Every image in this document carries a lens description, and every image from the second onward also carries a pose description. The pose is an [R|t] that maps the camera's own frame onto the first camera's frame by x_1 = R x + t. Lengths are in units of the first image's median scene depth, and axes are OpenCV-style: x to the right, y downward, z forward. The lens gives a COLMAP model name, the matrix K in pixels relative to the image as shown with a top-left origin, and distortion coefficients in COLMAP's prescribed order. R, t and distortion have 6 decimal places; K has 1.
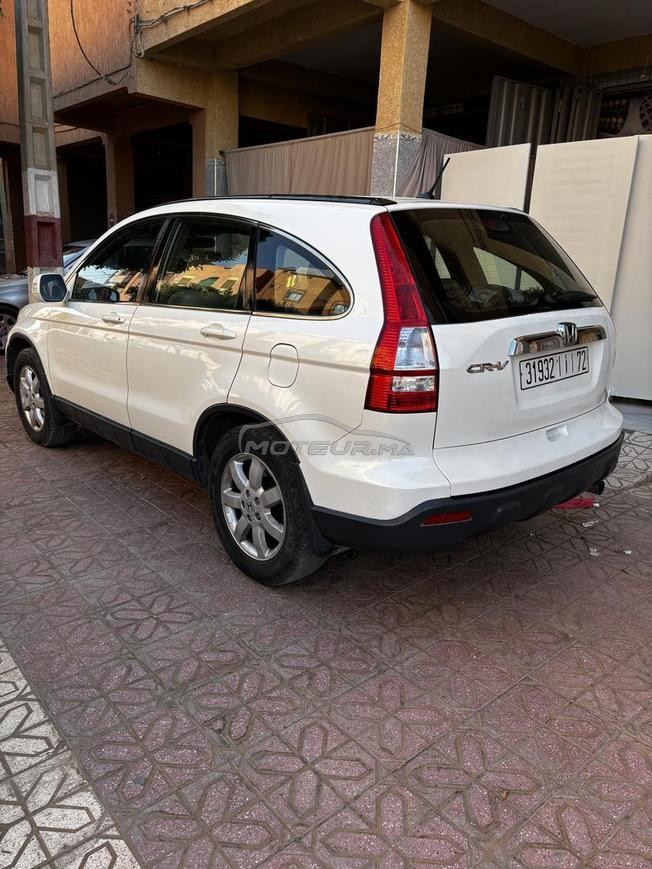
lens RADIAL K [[658.5, 0, 328.0], [0, 658.5, 437.4], [0, 0, 1]] dist [0.053773, -0.046995]
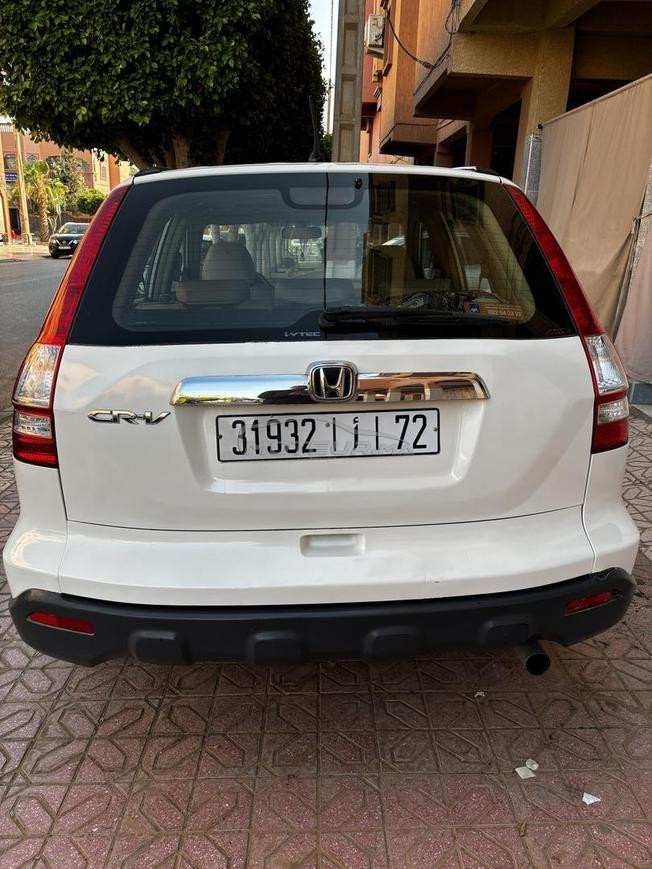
lens RADIAL K [[658.5, 0, 330.4], [0, 658.5, 433.9], [0, 0, 1]] dist [0.053773, -0.046995]
pose [[0.775003, 0.169133, -0.608904, 0.712343], [-0.164359, 0.984308, 0.064214, -0.147136], [0.610210, 0.050312, 0.790641, 0.541430]]
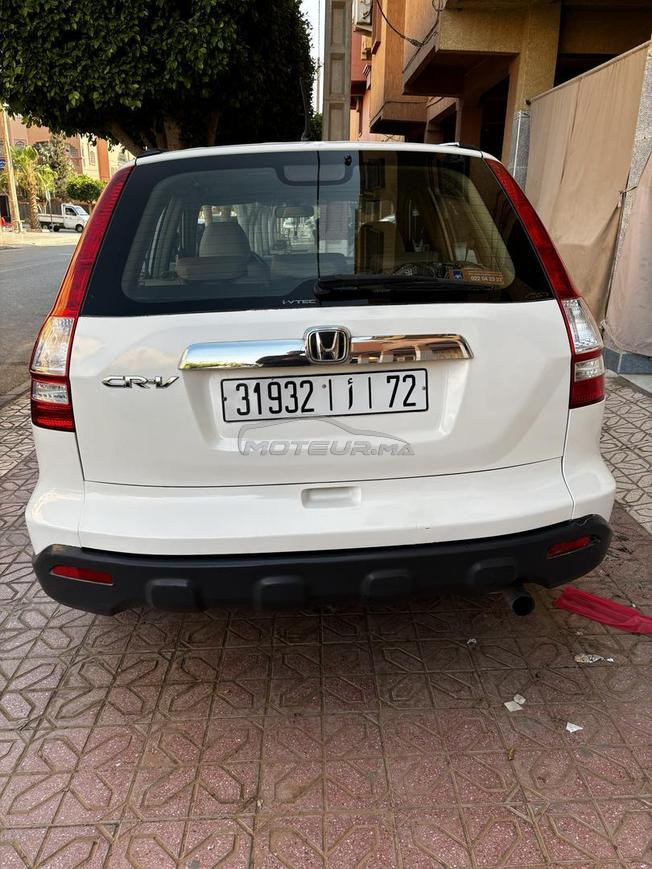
lens RADIAL K [[658.5, 0, 329.0], [0, 658.5, 430.0], [0, 0, 1]] dist [0.053773, -0.046995]
pose [[0.780626, 0.164825, -0.602873, 0.745025], [-0.143829, 0.986085, 0.083358, -0.128573], [0.608223, 0.021639, 0.793471, 0.503559]]
